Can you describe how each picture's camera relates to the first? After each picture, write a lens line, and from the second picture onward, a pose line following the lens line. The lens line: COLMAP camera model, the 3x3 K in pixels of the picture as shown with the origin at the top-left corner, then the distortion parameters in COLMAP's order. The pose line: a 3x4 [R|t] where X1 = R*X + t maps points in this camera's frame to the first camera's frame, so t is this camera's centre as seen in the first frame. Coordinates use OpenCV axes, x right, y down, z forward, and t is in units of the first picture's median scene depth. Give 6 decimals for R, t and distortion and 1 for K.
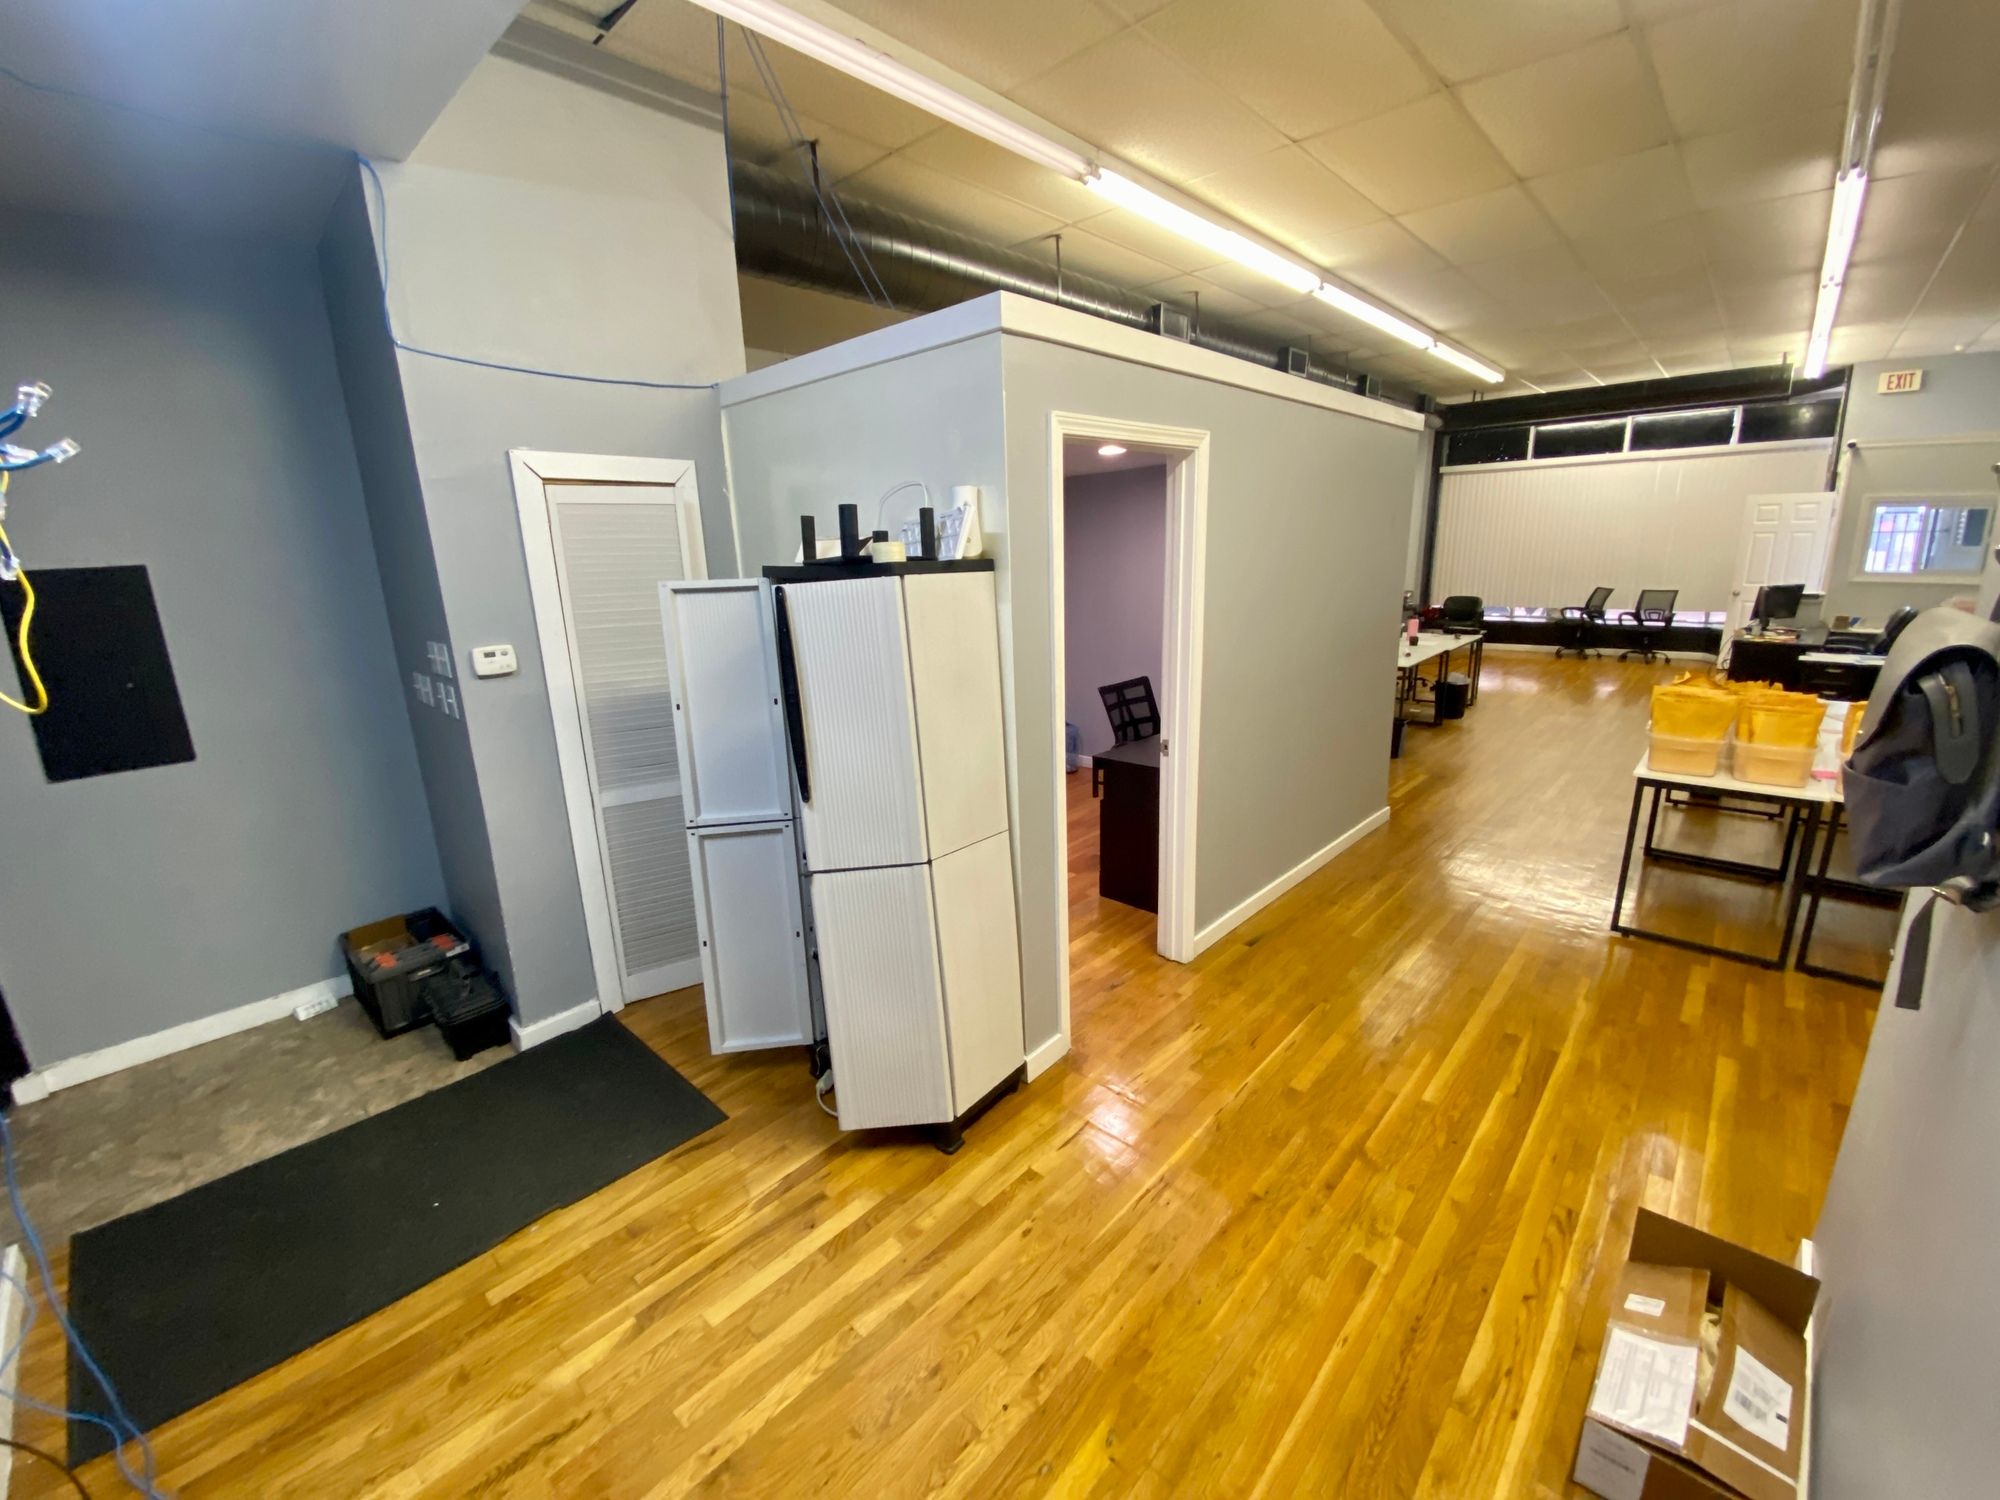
lens RADIAL K [[800.7, 0, 1007.6], [0, 800.7, 750.2], [0, 0, 1]] dist [-0.009016, -0.000624]
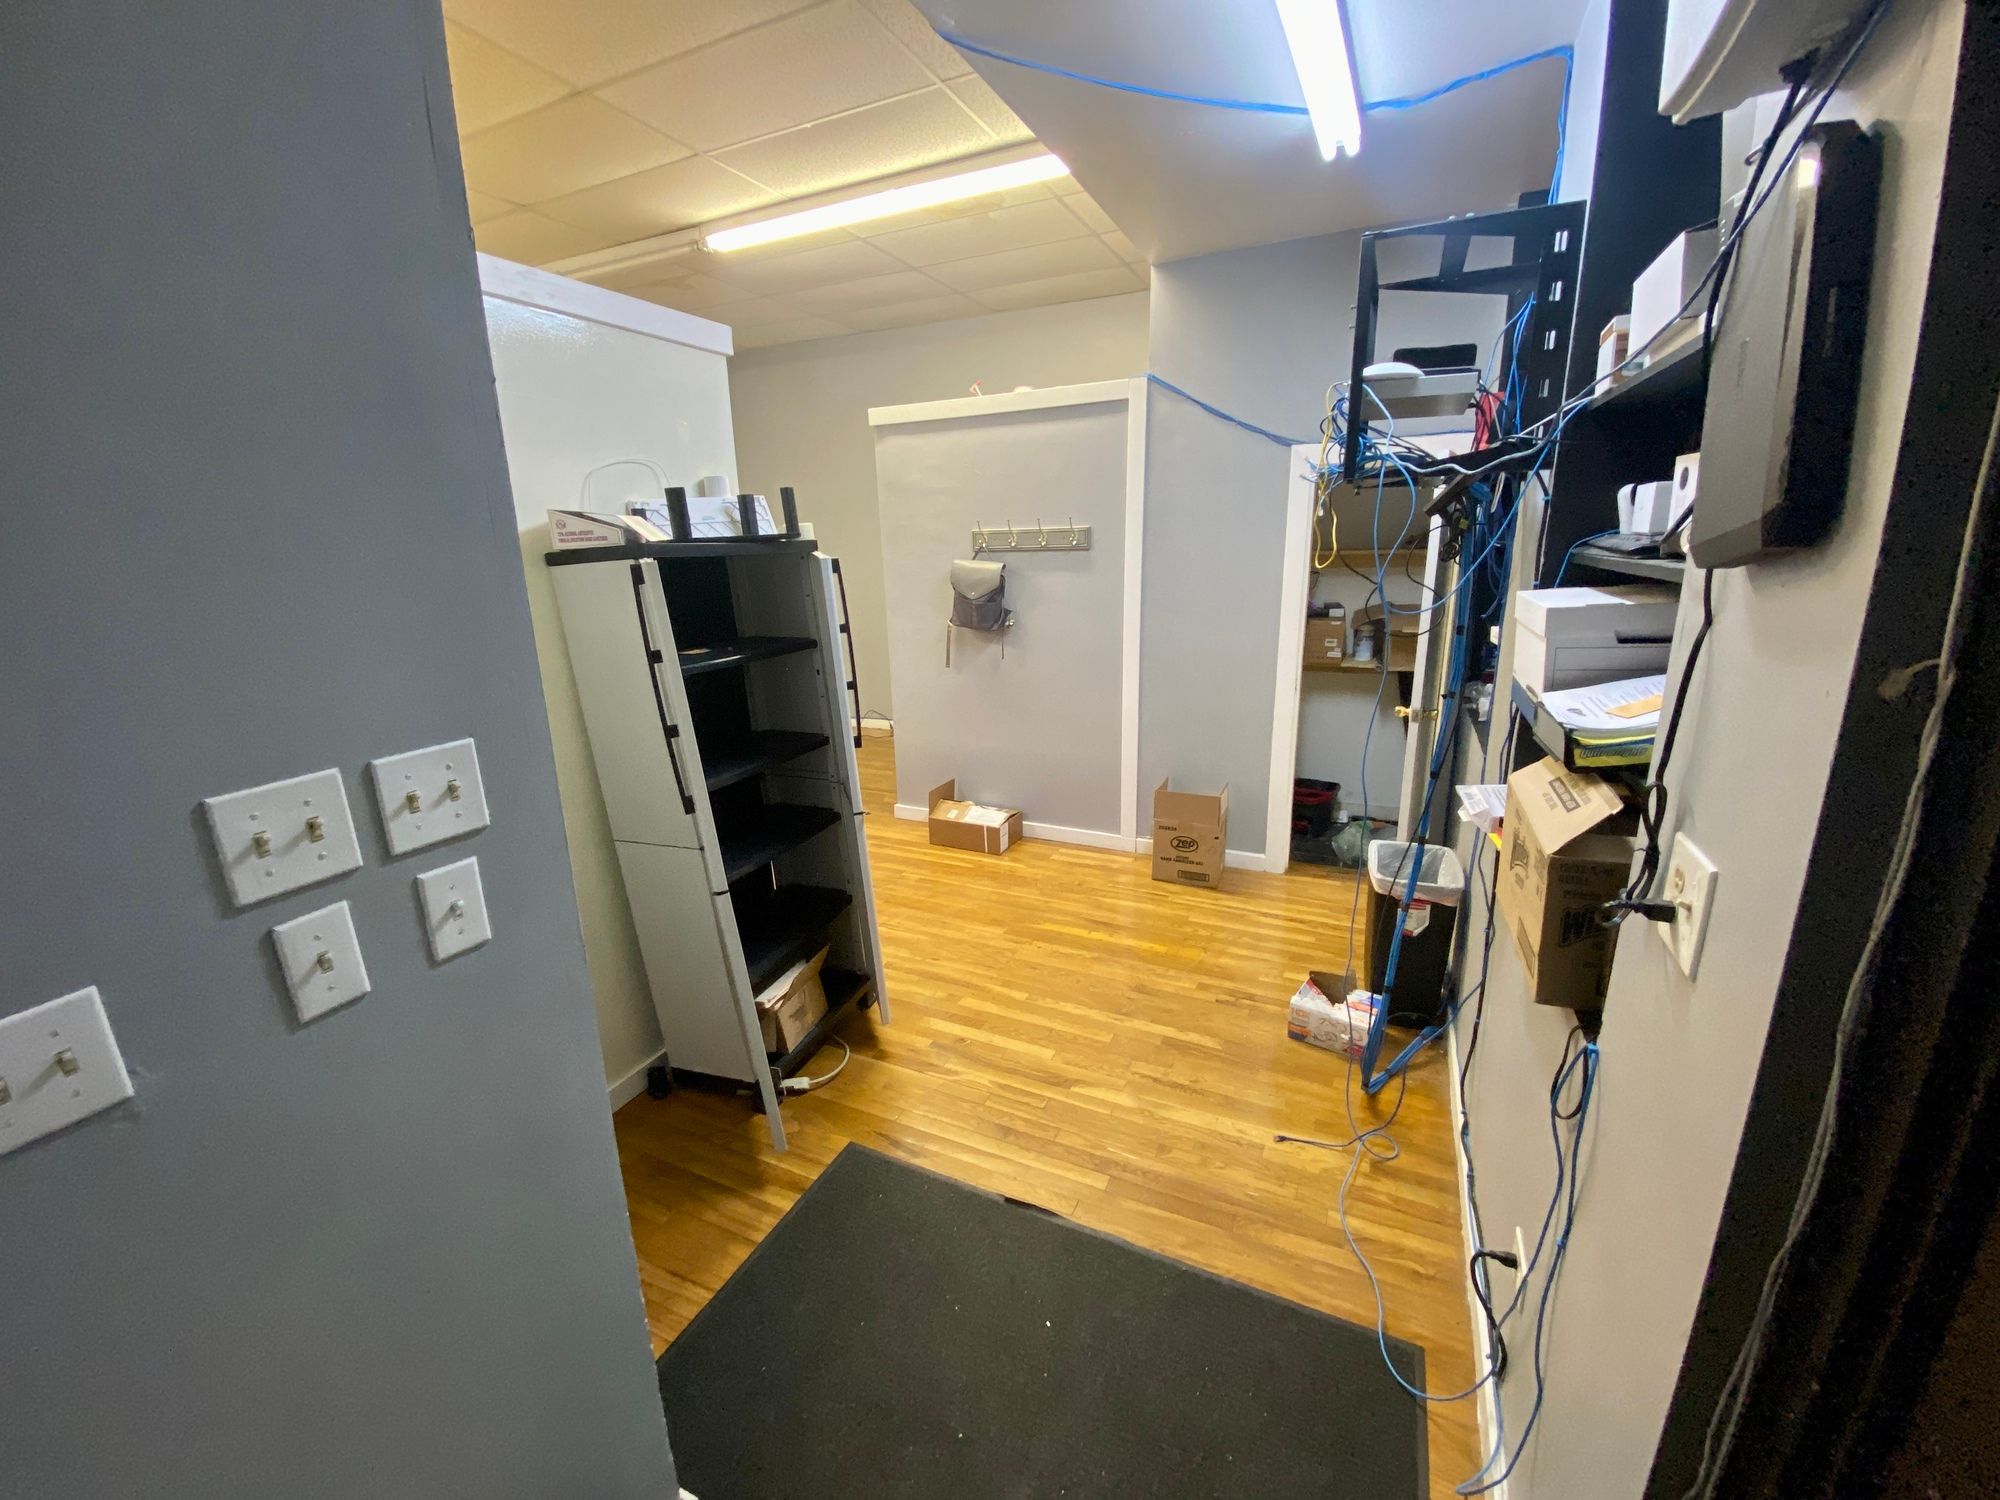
lens RADIAL K [[800.7, 0, 998.3], [0, 800.7, 758.9], [0, 0, 1]] dist [-0.009016, -0.000624]
pose [[-0.305696, -0.197692, 0.931379, -1.578078], [0.276472, 0.917629, 0.285517, -0.196766], [-0.911106, 0.344781, -0.225859, 1.239298]]
